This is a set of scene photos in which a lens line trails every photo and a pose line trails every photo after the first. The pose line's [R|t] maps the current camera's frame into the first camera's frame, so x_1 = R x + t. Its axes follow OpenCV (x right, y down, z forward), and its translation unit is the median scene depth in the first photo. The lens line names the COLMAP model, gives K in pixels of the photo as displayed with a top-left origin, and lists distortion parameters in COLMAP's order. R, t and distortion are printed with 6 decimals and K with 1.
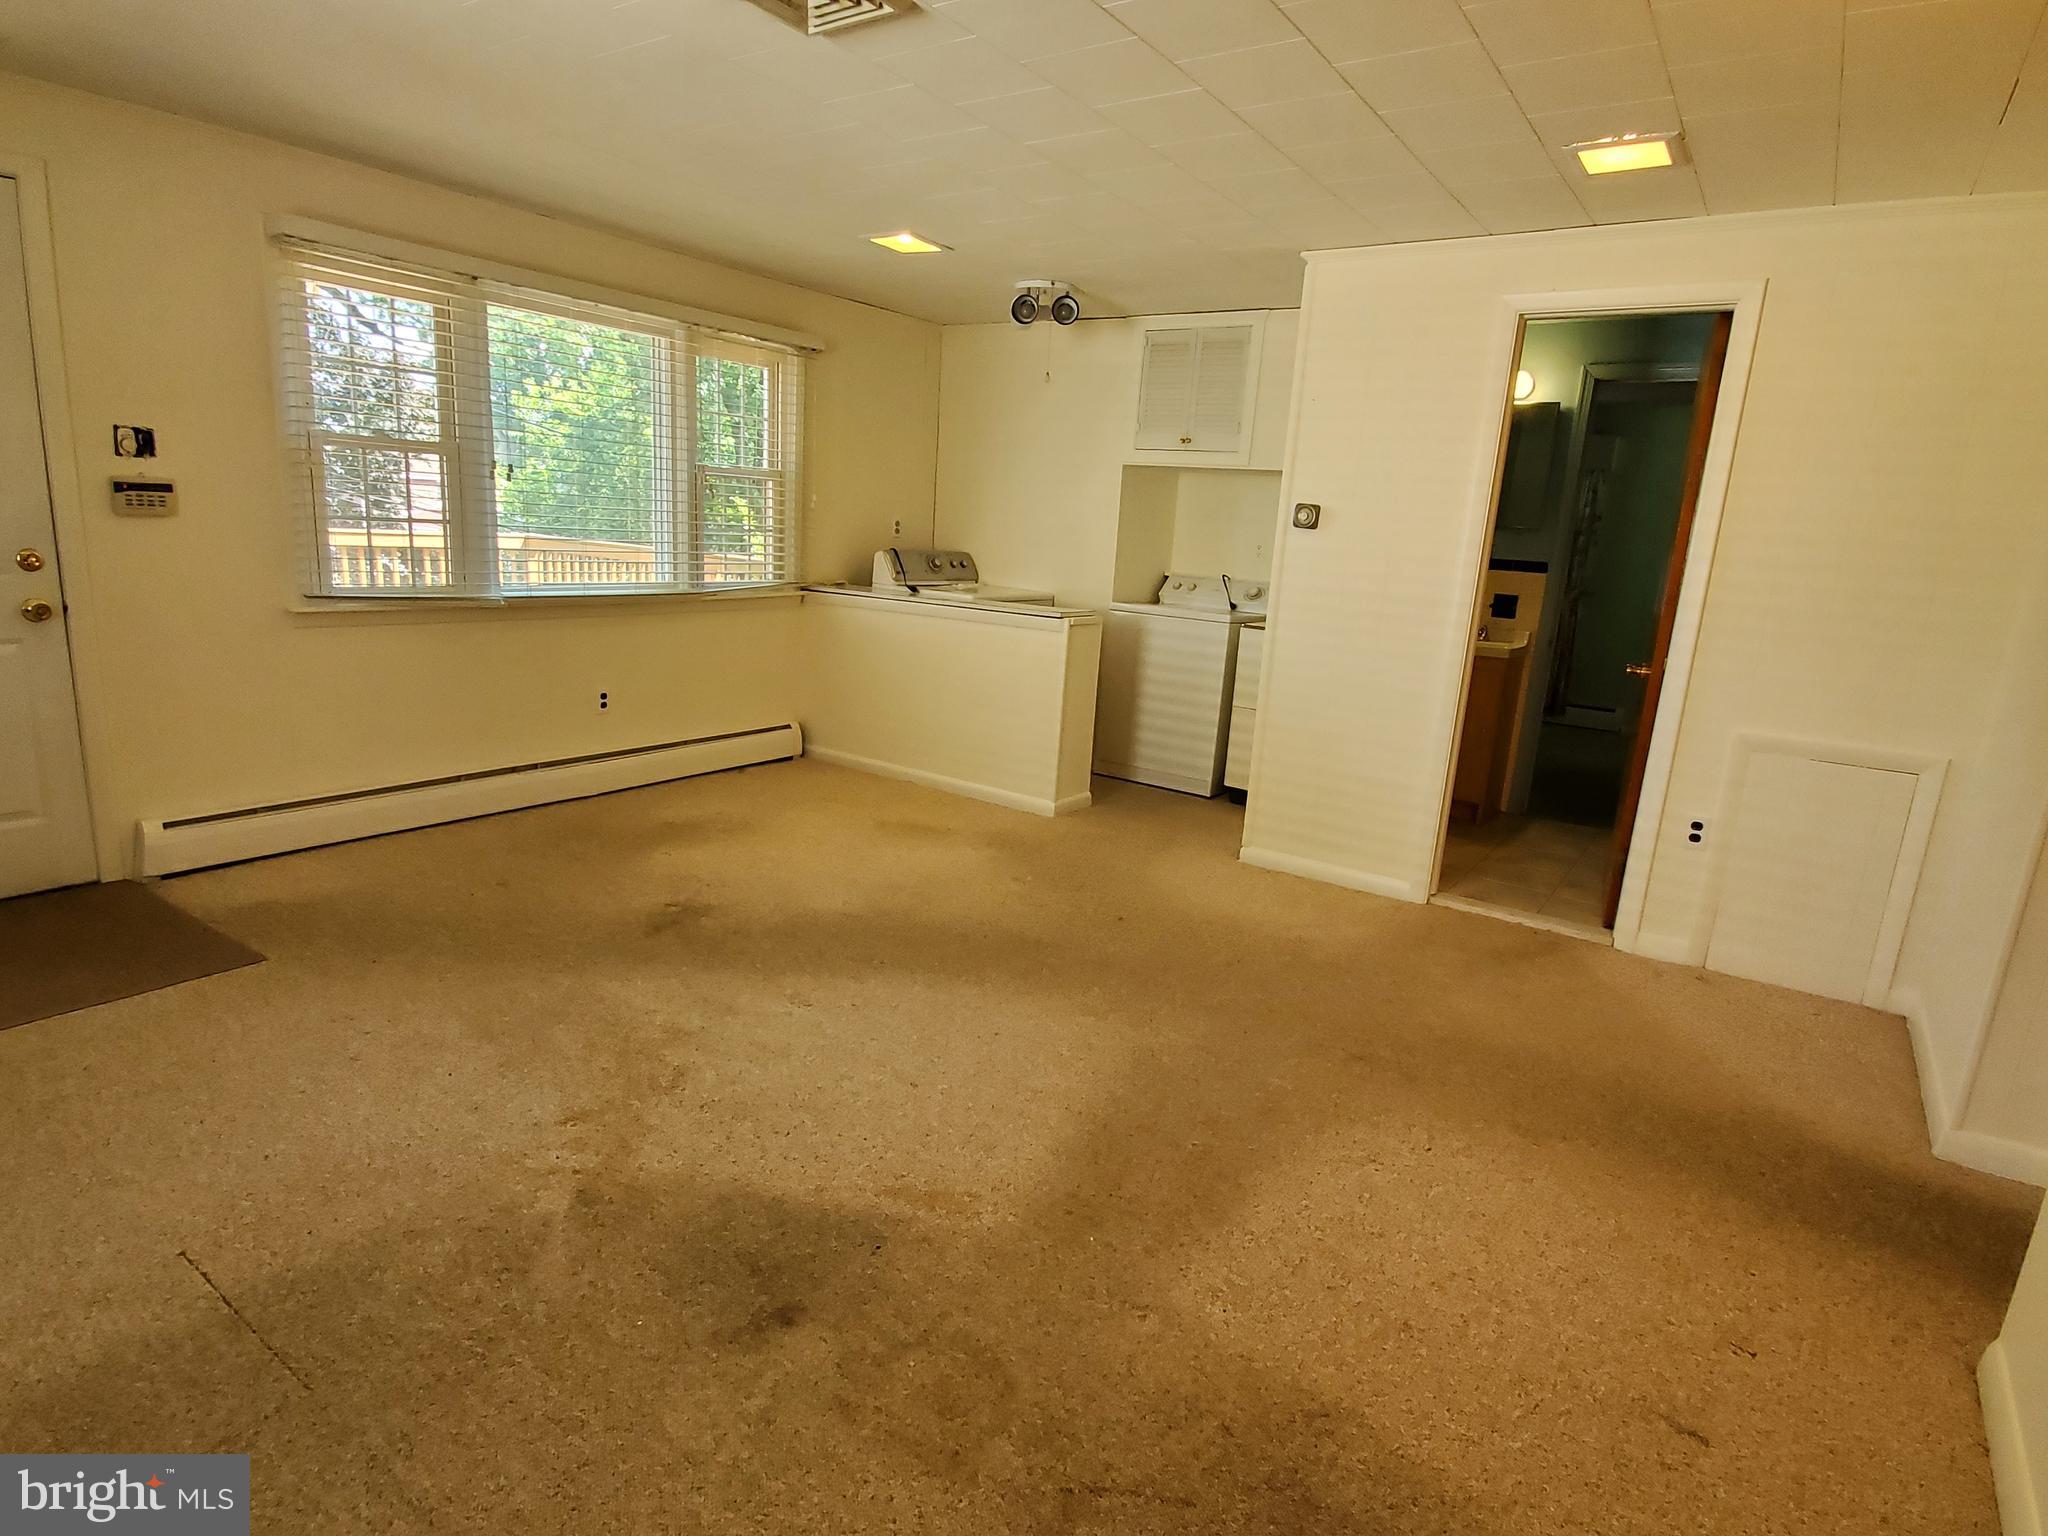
lens RADIAL K [[1099.4, 0, 1018.1], [0, 1099.4, 778.4], [0, 0, 1]] dist [0.002998, -0.010759]
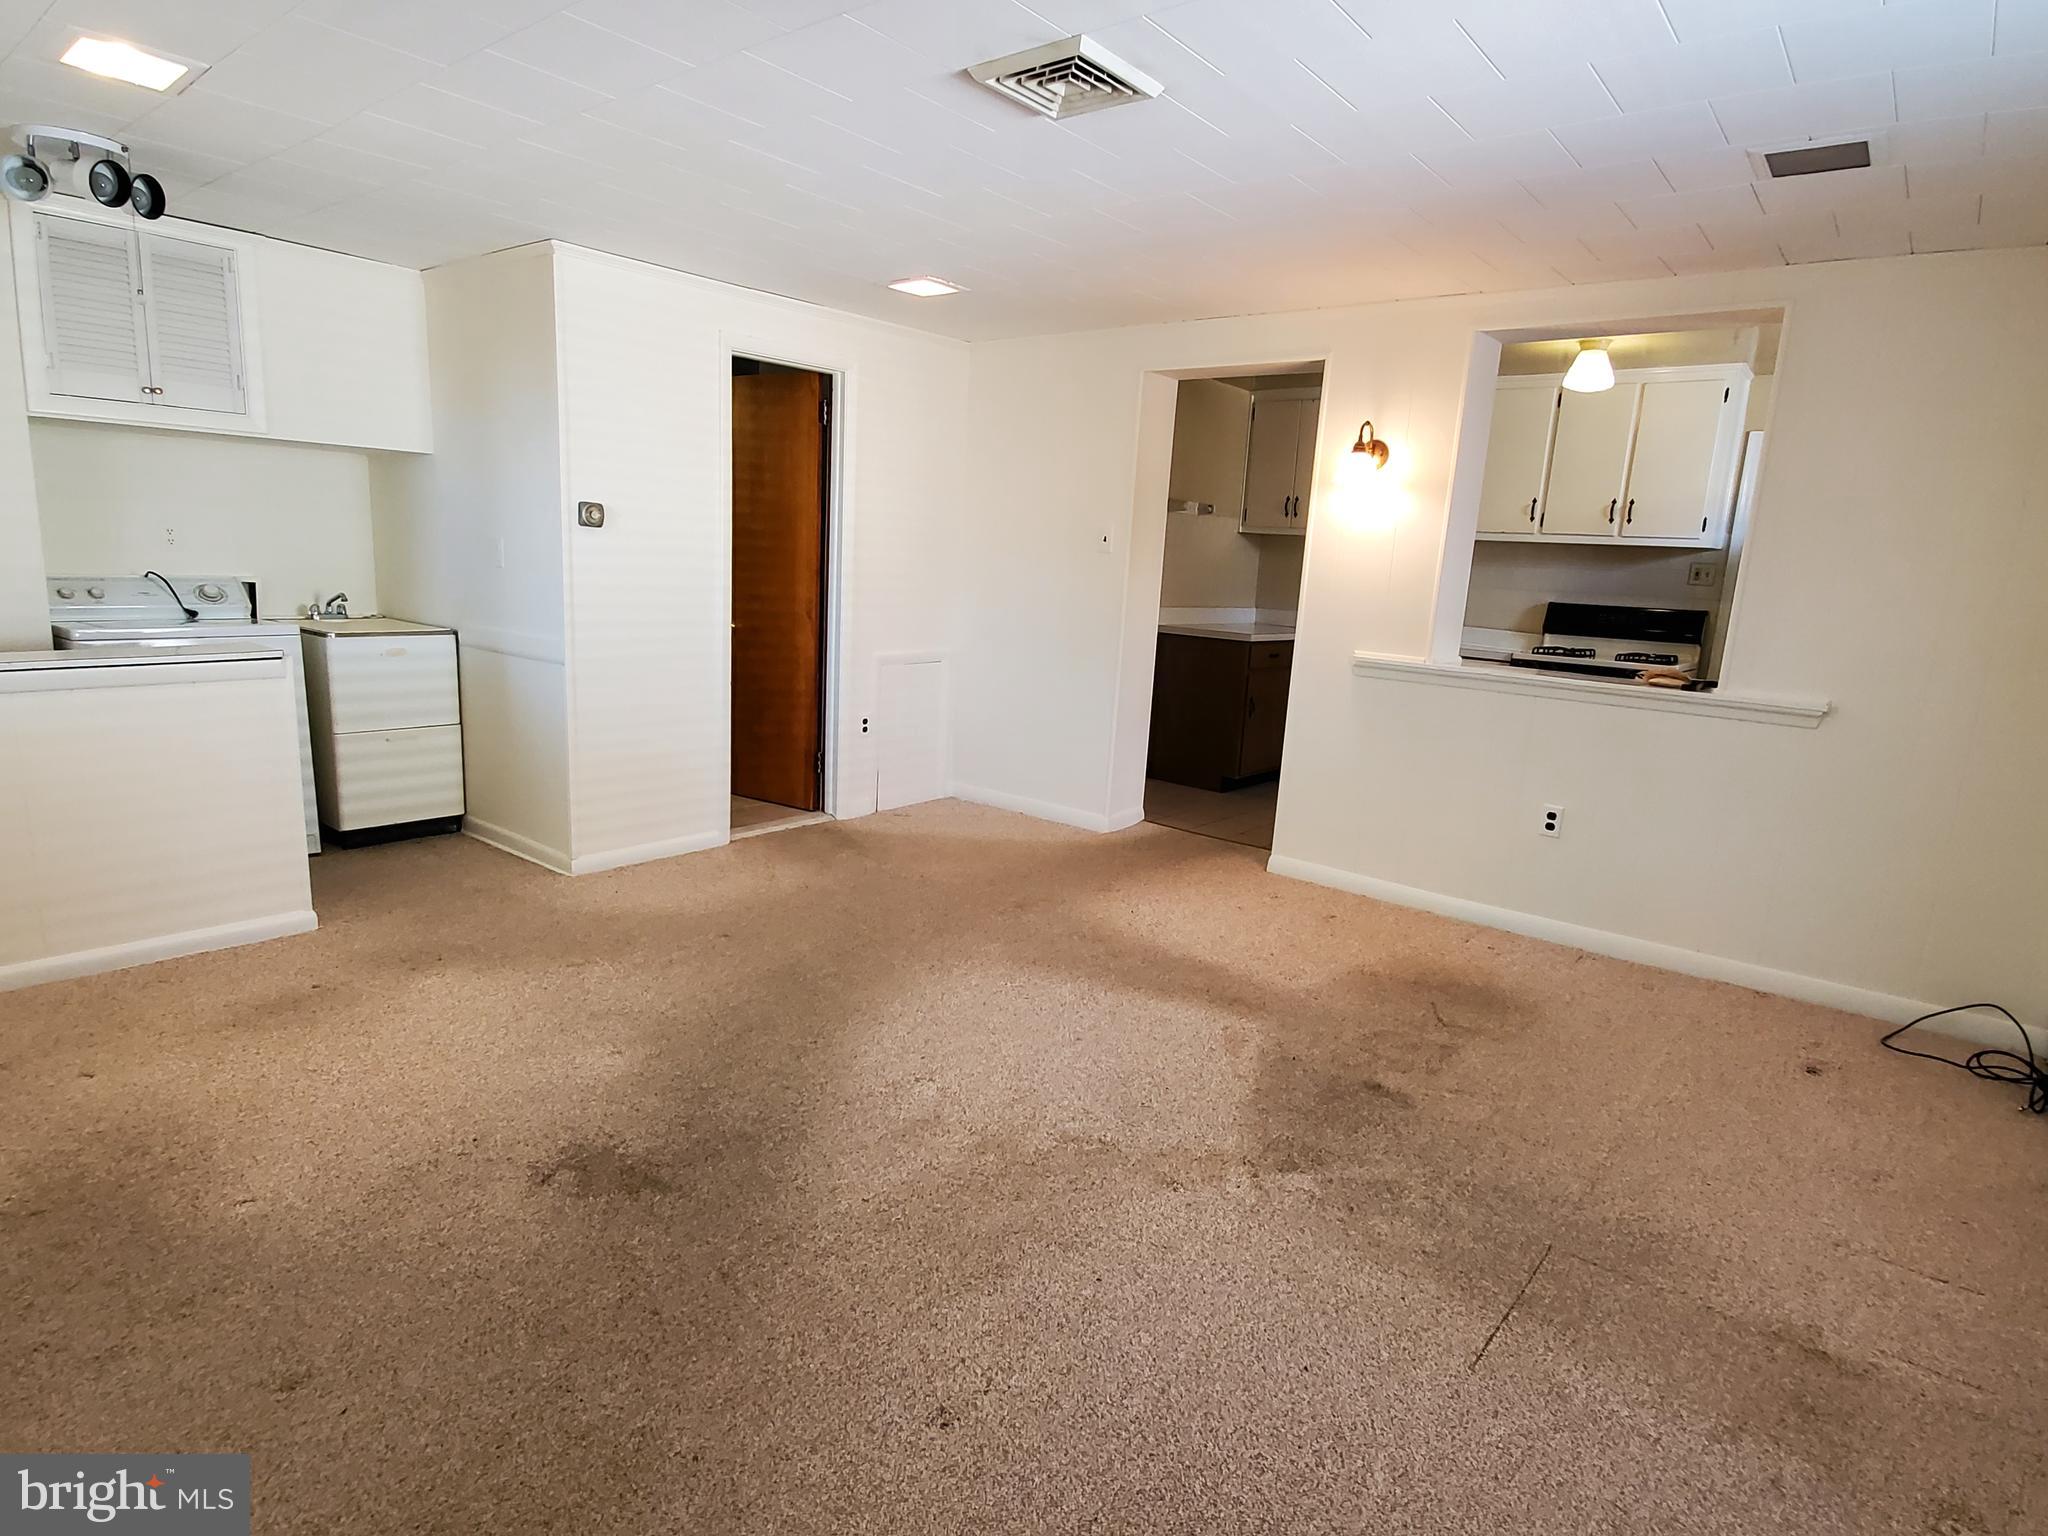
lens RADIAL K [[1099.4, 0, 1018.1], [0, 1099.4, 778.4], [0, 0, 1]] dist [0.002998, -0.010759]
pose [[0.095117, -0.258730, 0.961255, -0.868043], [0.184975, 0.953410, 0.238315, -0.213230], [-0.978129, 0.155140, 0.138544, 0.629454]]
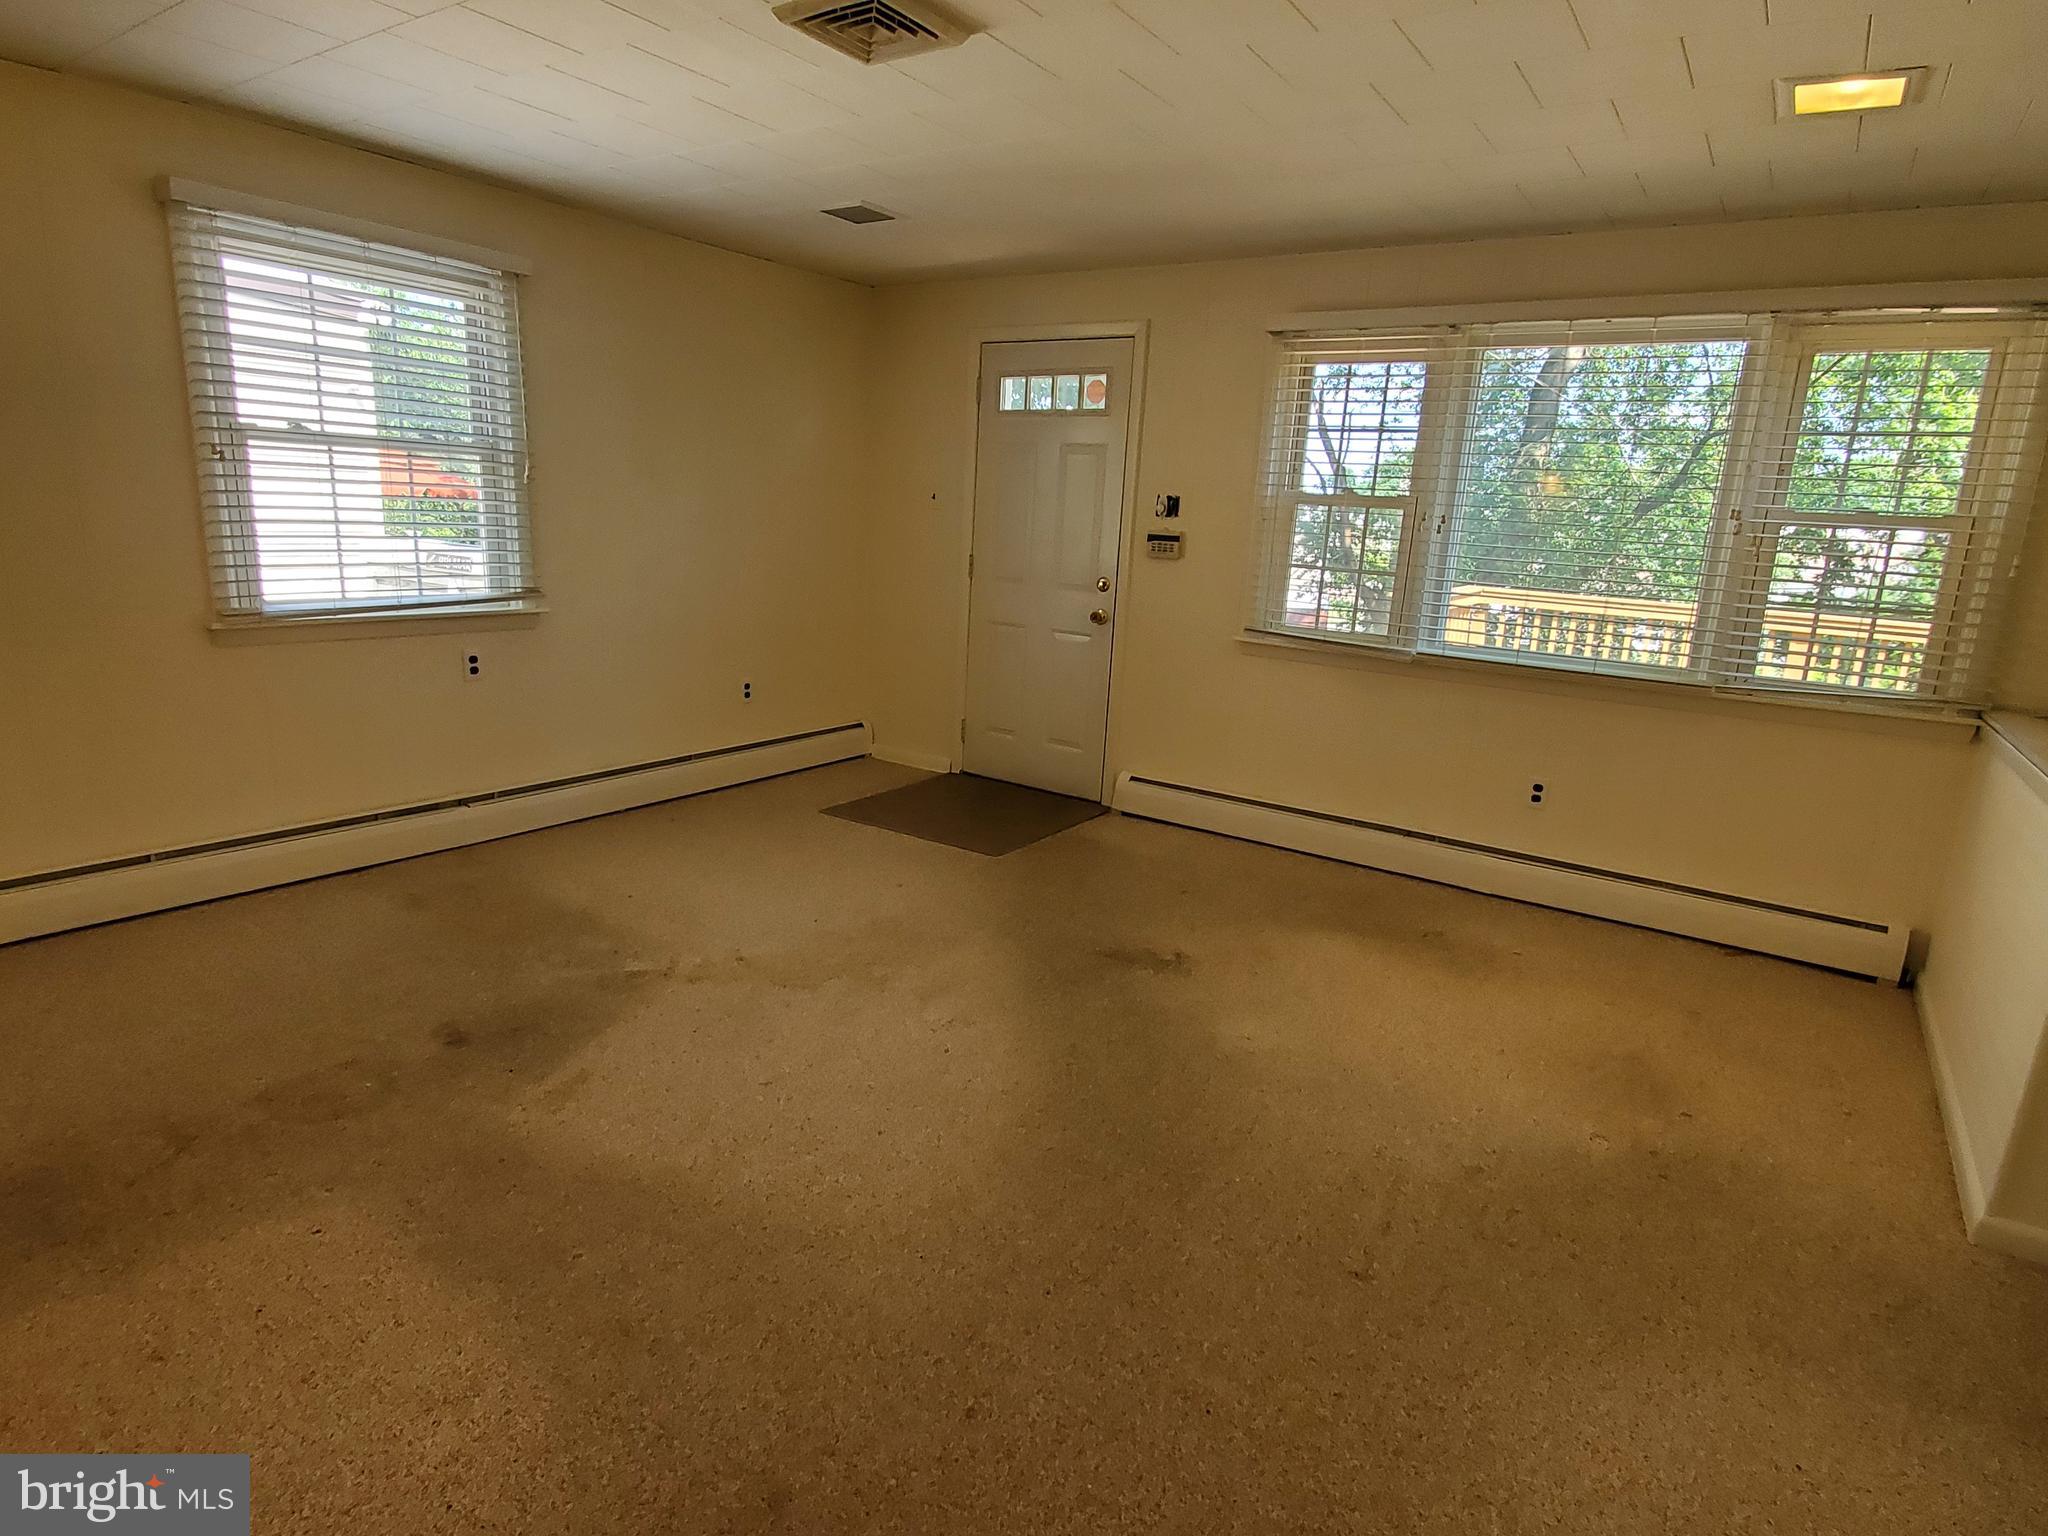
lens RADIAL K [[1133.9, 0, 1058.9], [0, 1133.9, 789.0], [0, 0, 1]] dist [-0.001412, -0.001372]
pose [[0.021802, 0.183833, -0.982716, 0.644268], [-0.280607, 0.944563, 0.170471, -0.164928], [0.959575, 0.272040, 0.072178, 0.816417]]
